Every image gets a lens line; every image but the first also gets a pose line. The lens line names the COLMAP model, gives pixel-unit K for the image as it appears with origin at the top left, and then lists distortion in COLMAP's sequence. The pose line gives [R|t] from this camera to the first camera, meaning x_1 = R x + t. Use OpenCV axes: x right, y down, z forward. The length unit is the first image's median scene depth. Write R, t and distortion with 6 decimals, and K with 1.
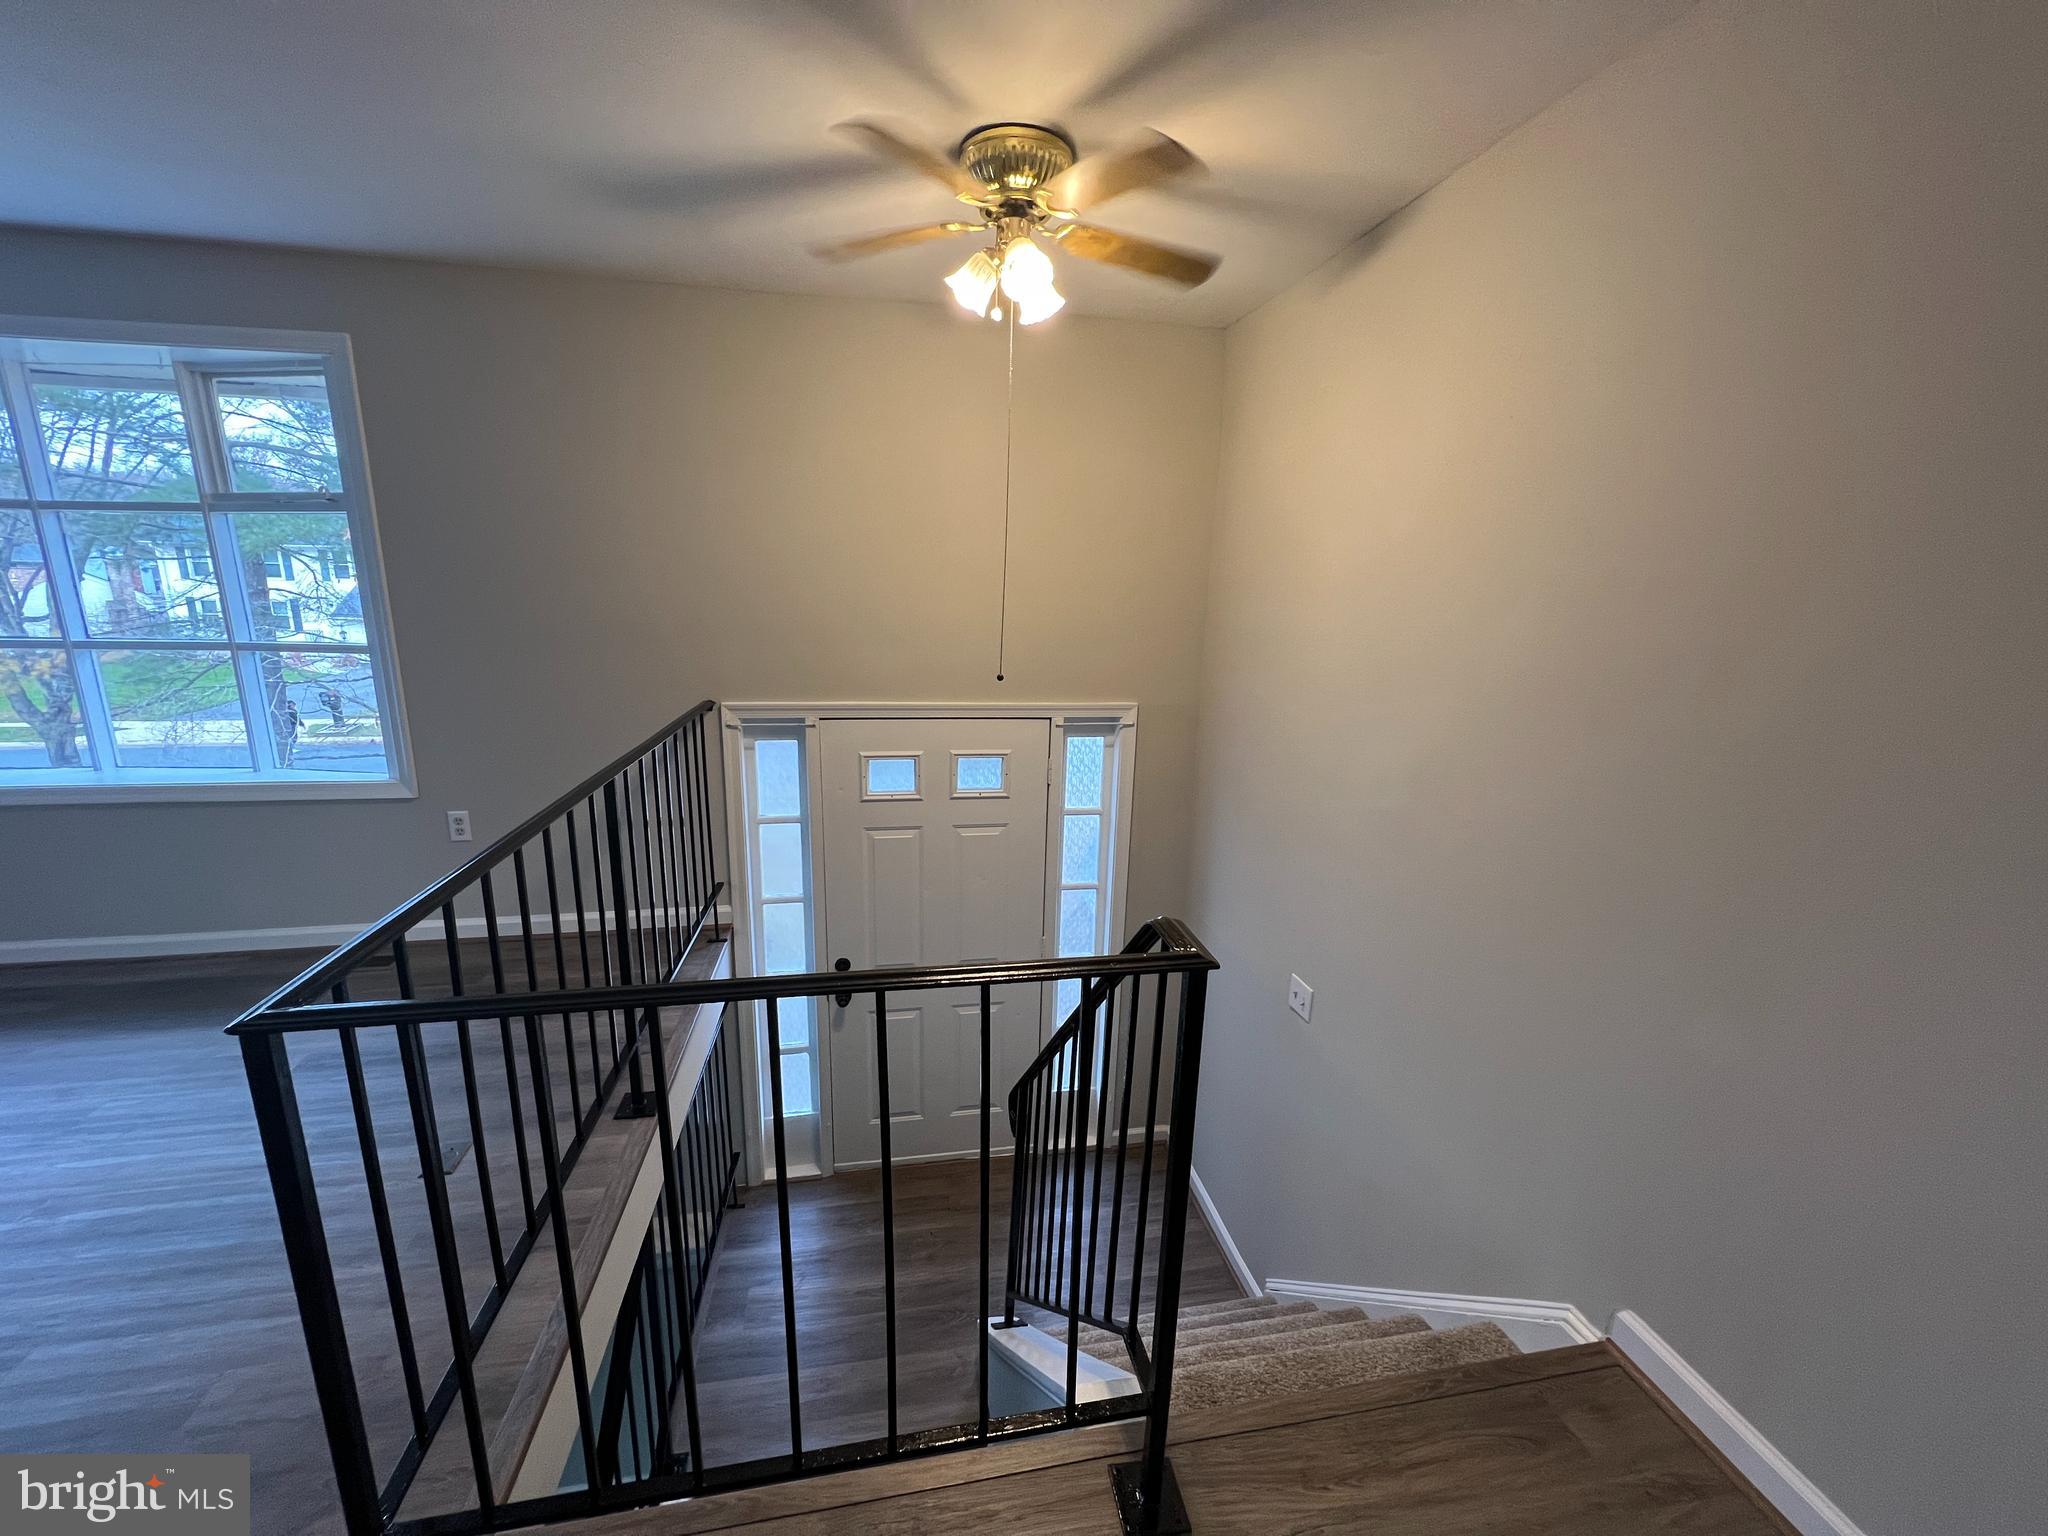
lens RADIAL K [[818.2, 0, 1025.1], [0, 818.2, 775.9], [0, 0, 1]] dist [-0.000107, 0.000113]
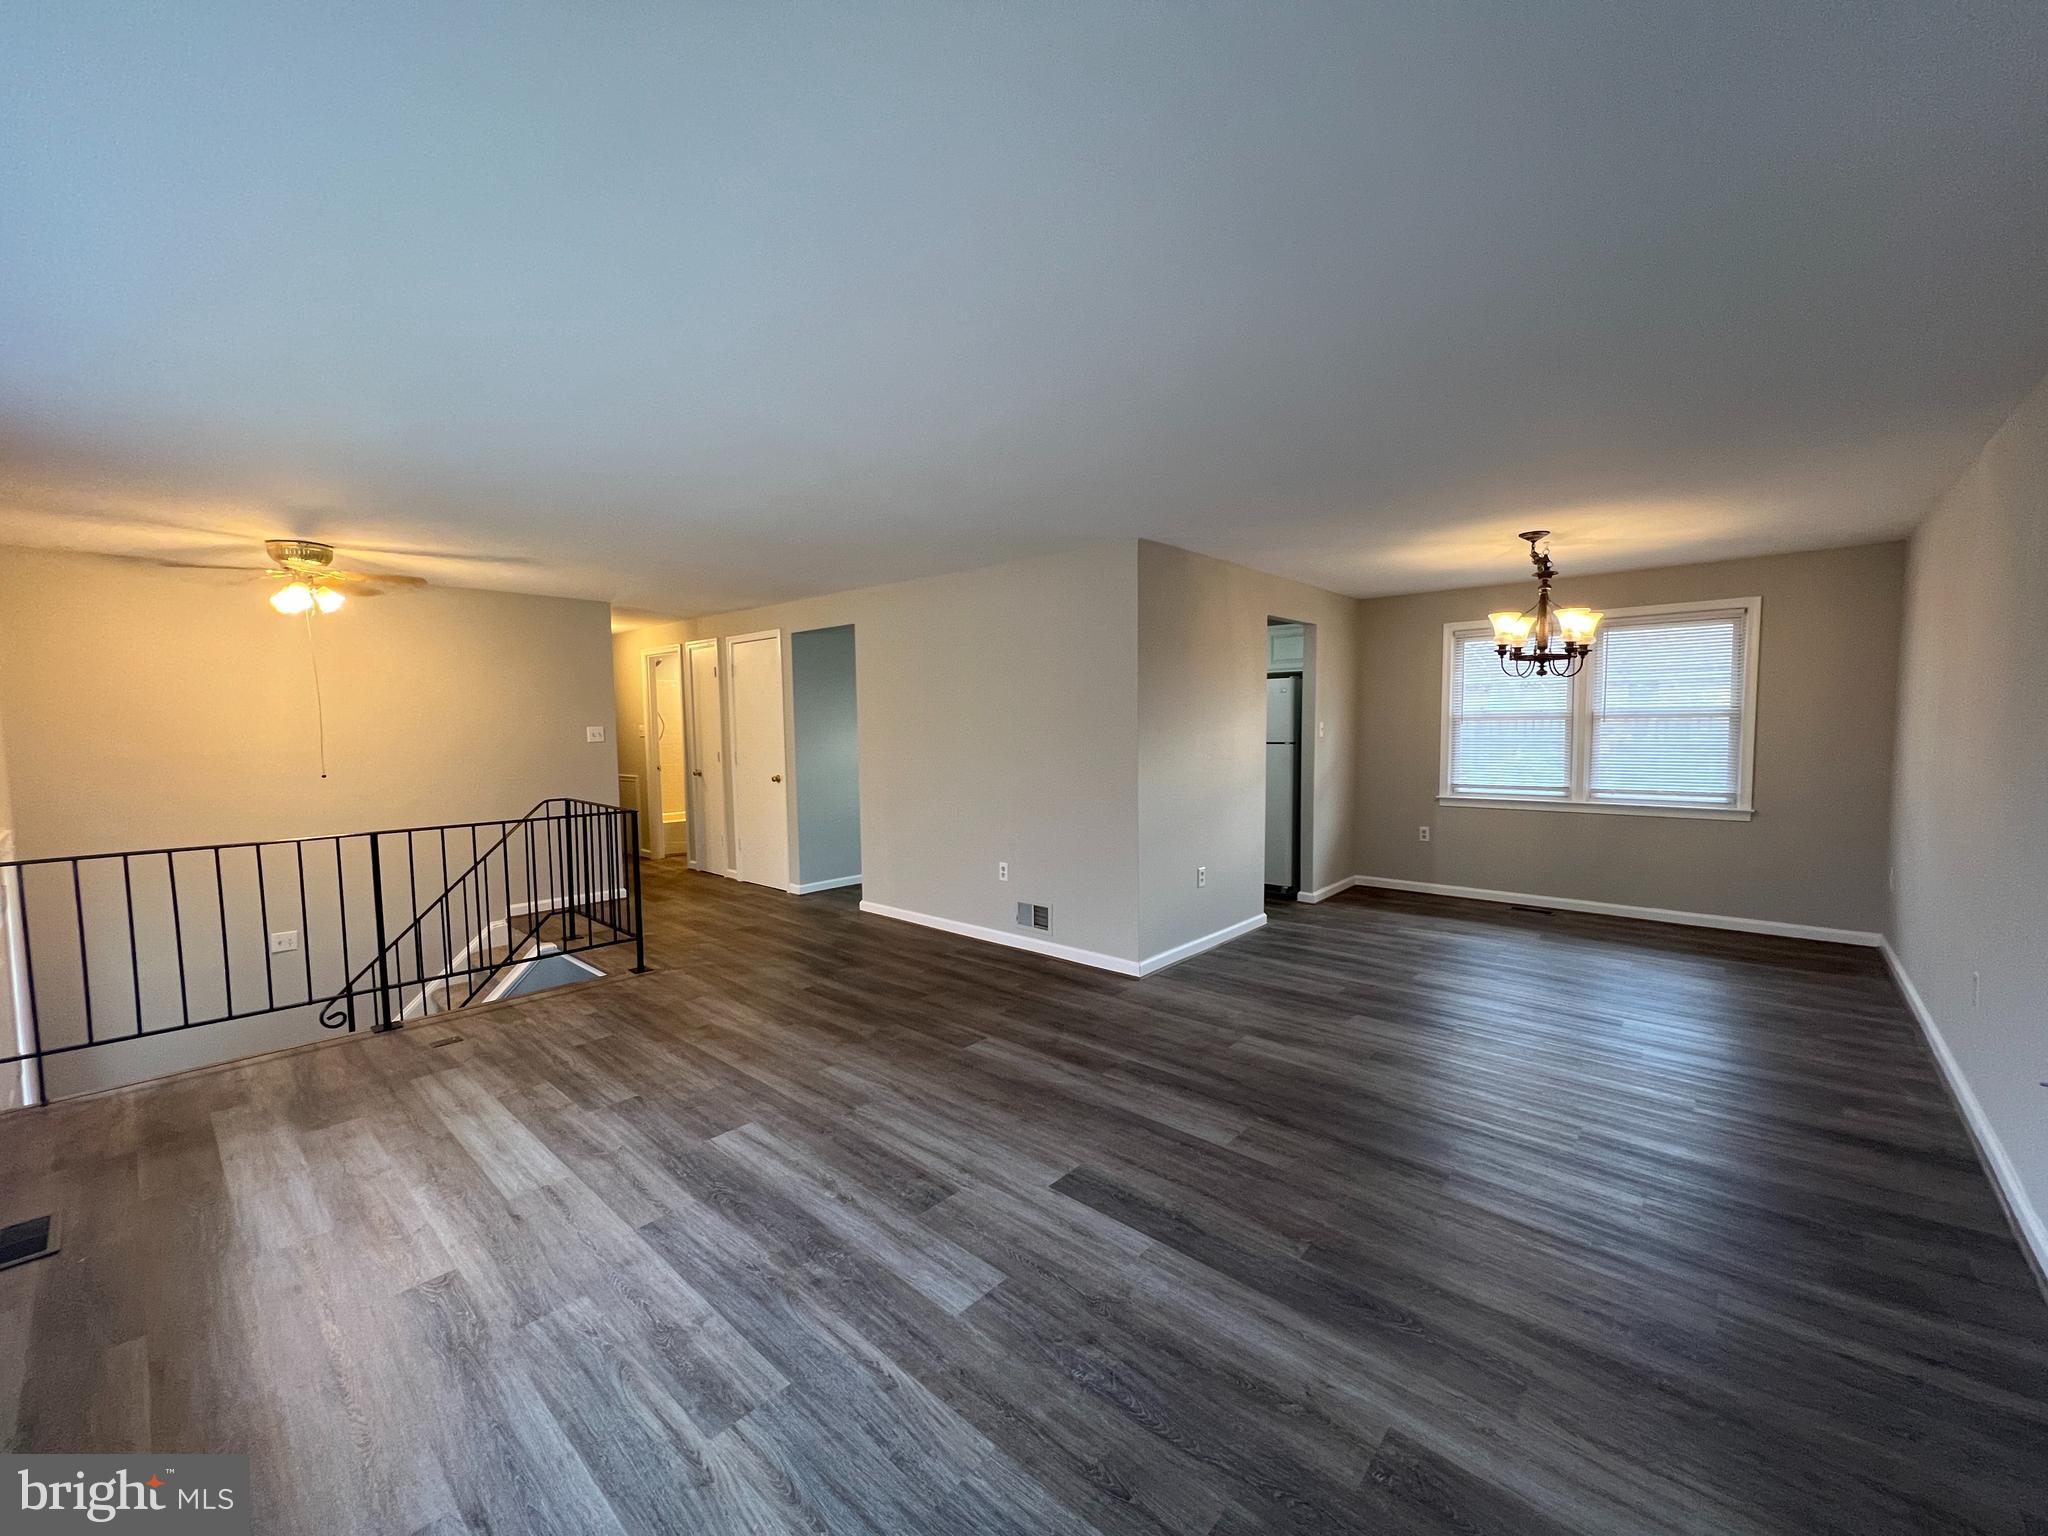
lens RADIAL K [[818.2, 0, 1025.1], [0, 818.2, 775.9], [0, 0, 1]] dist [-0.000107, 0.000113]
pose [[-0.606215, -0.070534, 0.792167, -1.922887], [0.177808, 0.958826, 0.221443, -0.190947], [-0.775169, 0.275096, -0.568713, 0.571532]]
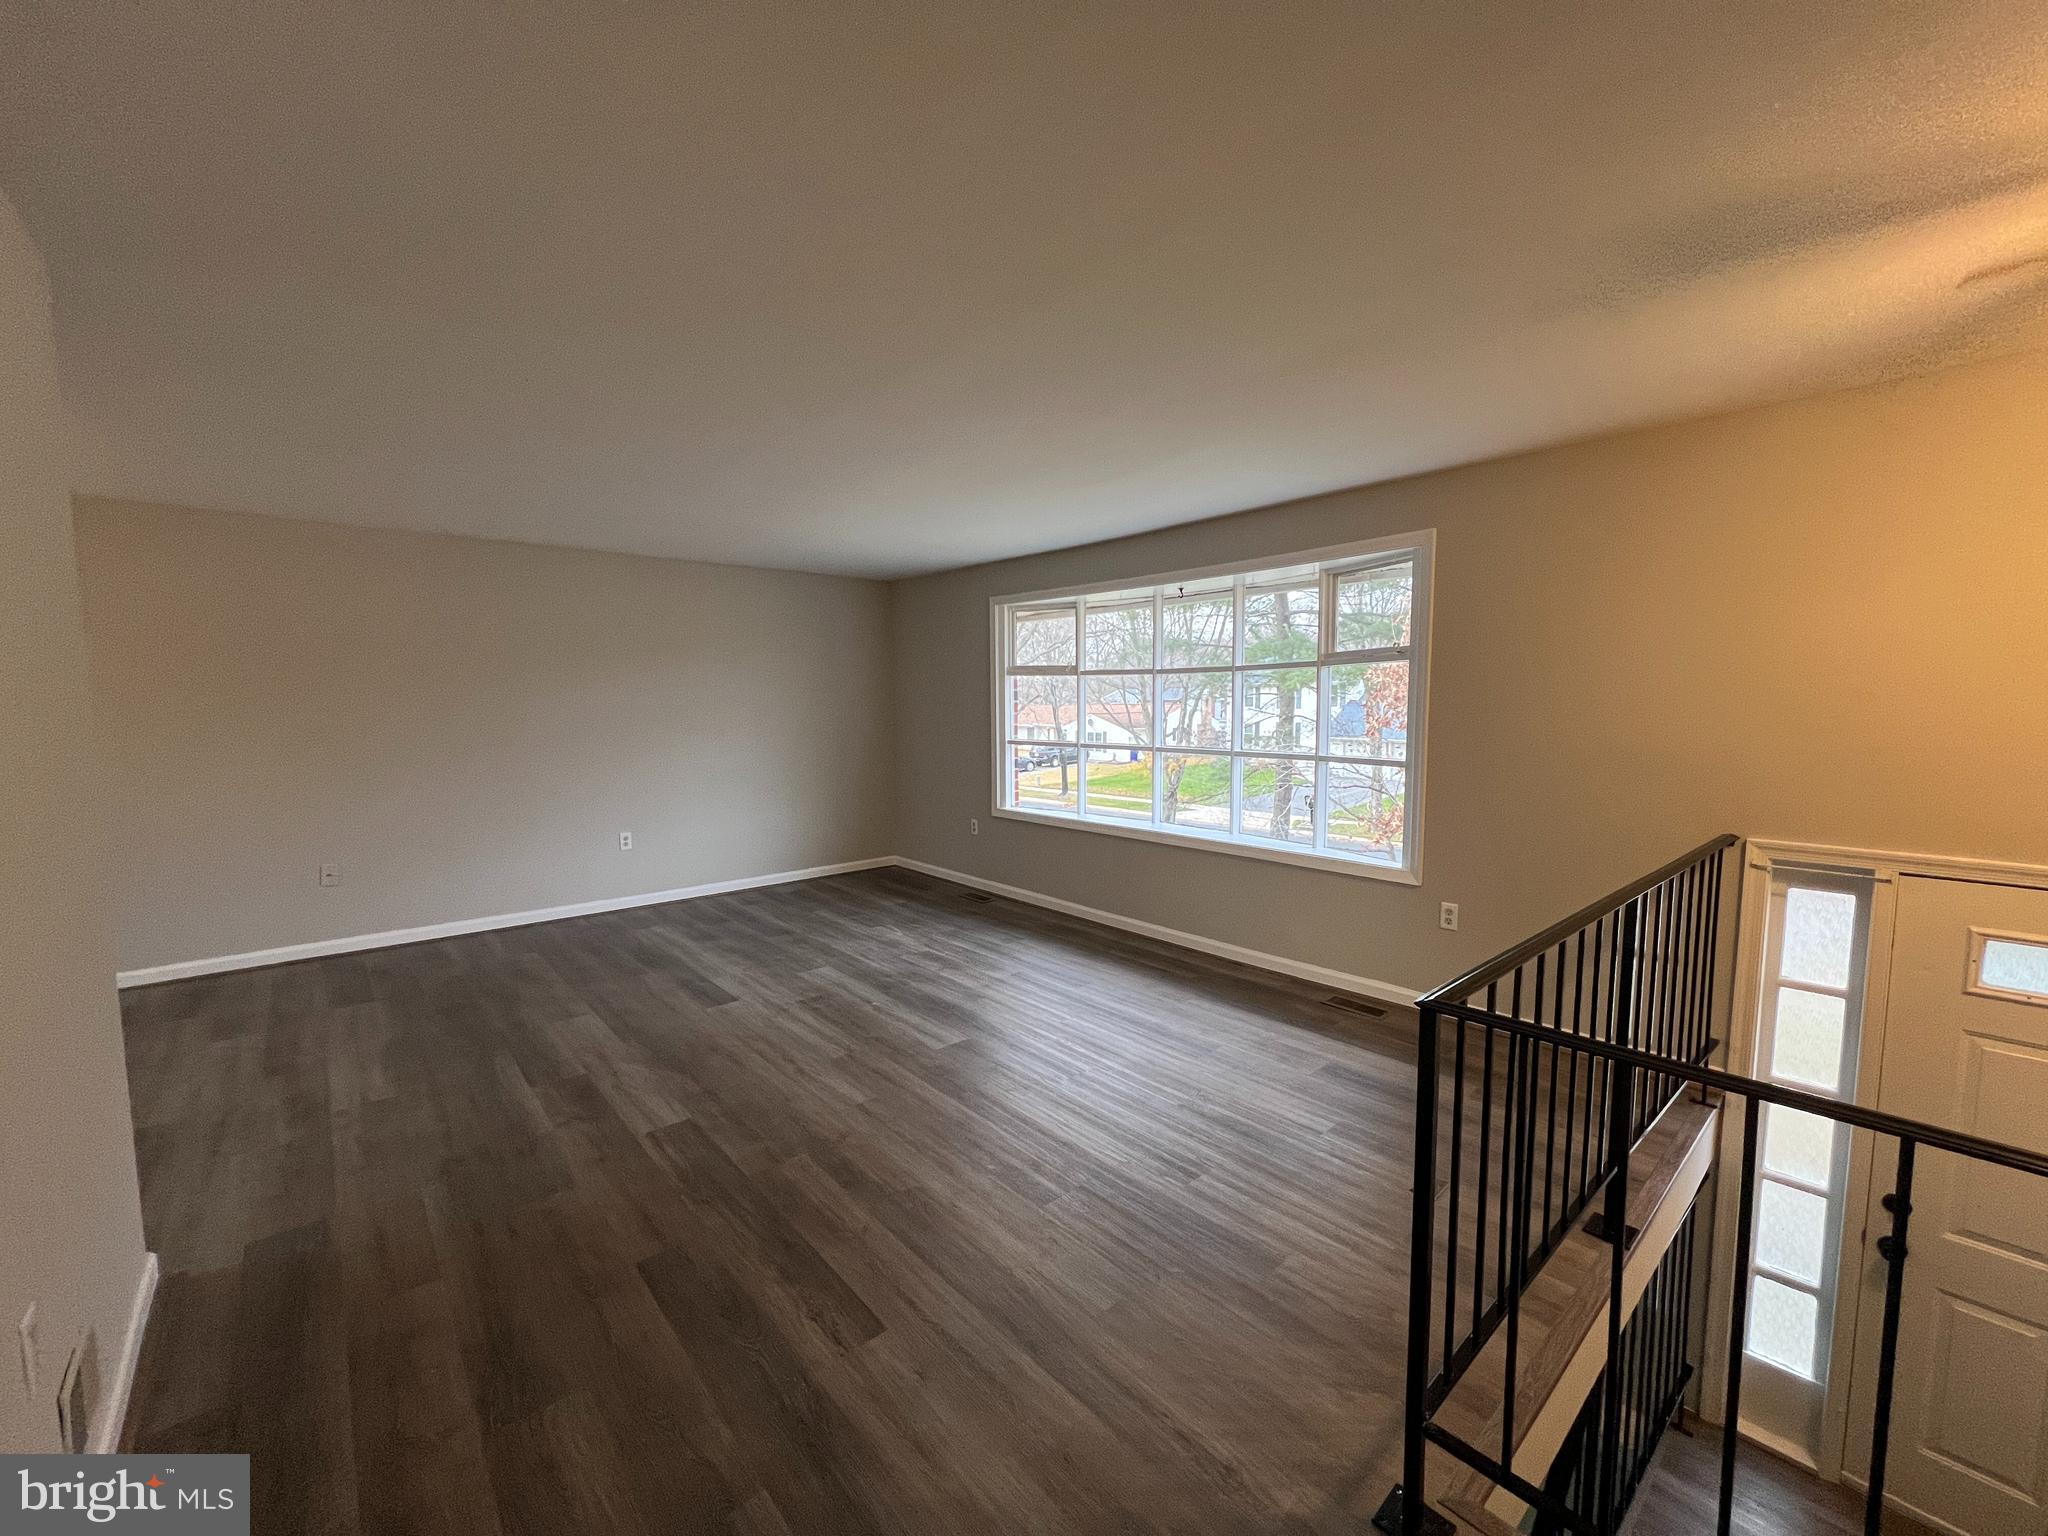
lens RADIAL K [[818.2, 0, 1025.1], [0, 818.2, 775.9], [0, 0, 1]] dist [-0.000107, 0.000113]
pose [[0.511736, 0.053373, -0.857483, -0.012391], [-0.177953, 0.983009, -0.045014, 0.024960], [0.840511, 0.175627, 0.512539, -0.141603]]
